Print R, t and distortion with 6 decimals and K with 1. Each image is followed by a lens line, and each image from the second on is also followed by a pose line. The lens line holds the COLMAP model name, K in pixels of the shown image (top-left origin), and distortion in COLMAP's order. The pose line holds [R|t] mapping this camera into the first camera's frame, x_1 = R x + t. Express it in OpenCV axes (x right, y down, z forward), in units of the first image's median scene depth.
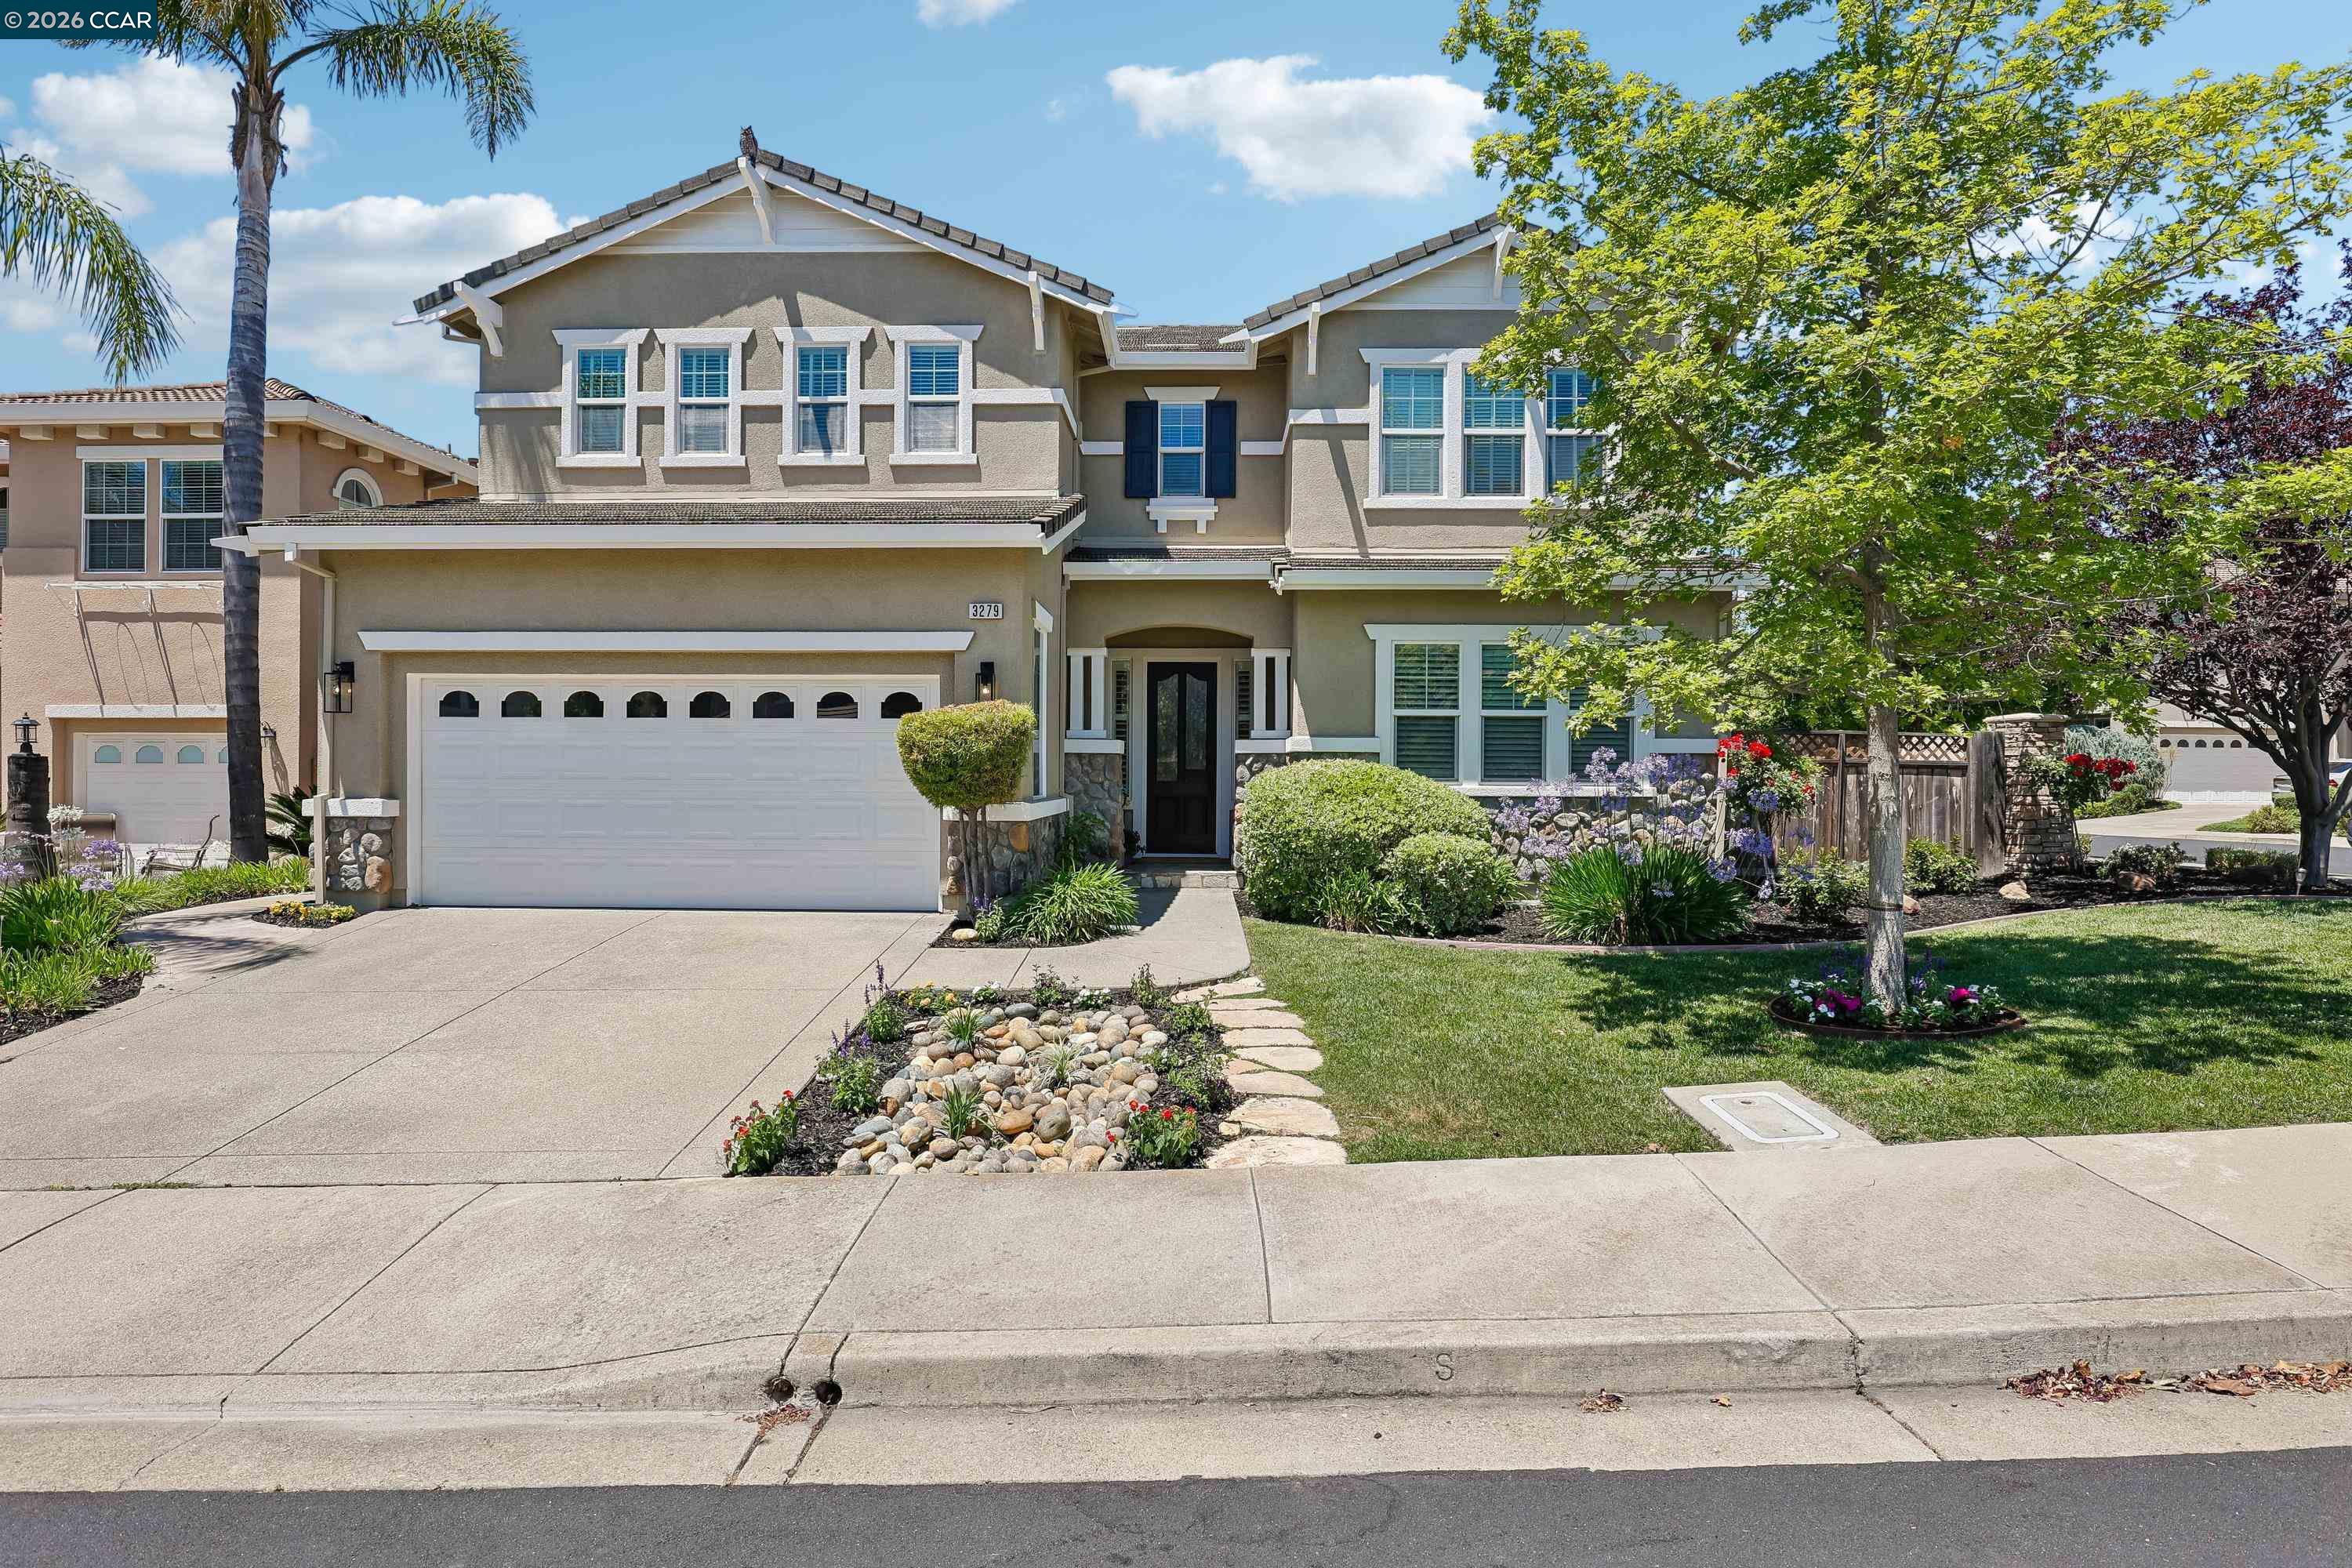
lens RADIAL K [[1046.1, 0, 1175.8], [0, 1046.1, 777.9], [0, 0, 1]] dist [0.003878, 0.000164]
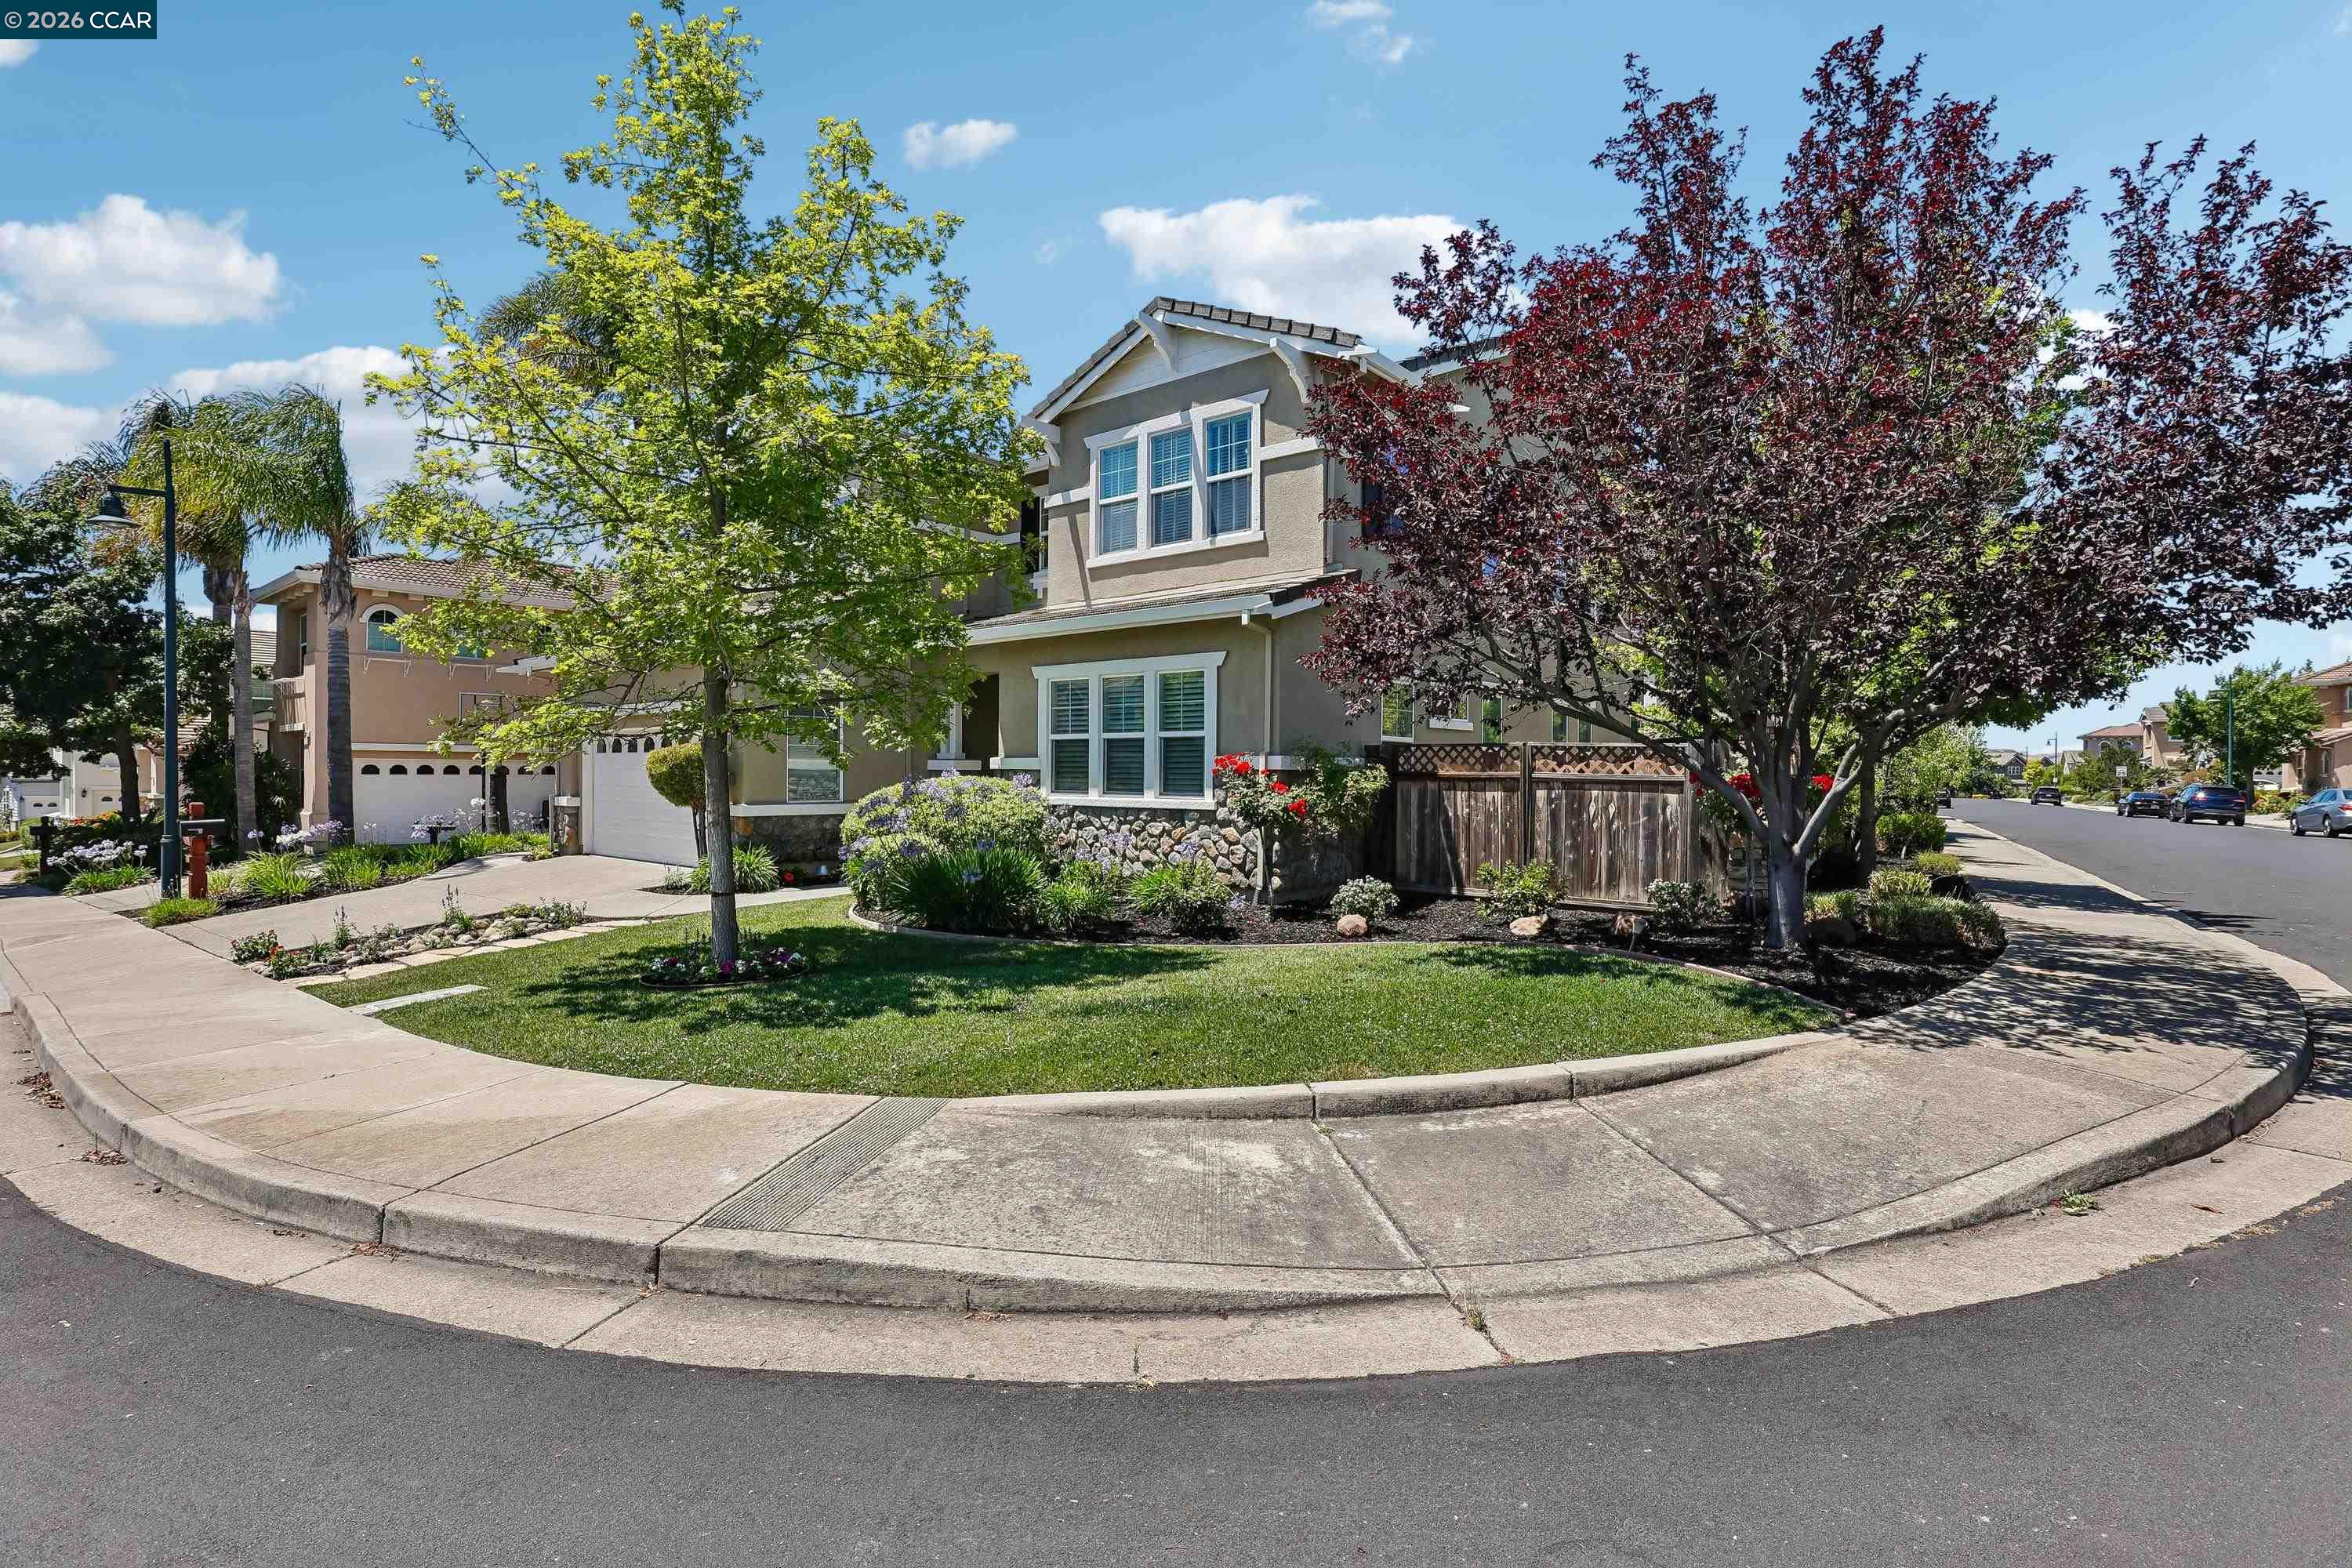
lens RADIAL K [[1074.9, 0, 1175.5], [0, 1074.9, 779.5], [0, 0, 1]] dist [-0.022307, -0.000708]
pose [[0.788135, -0.001204, -0.615501, 1.024793], [-0.007844, 0.999897, -0.011999, 0.000677], [0.615452, 0.014284, 0.788045, 0.088633]]
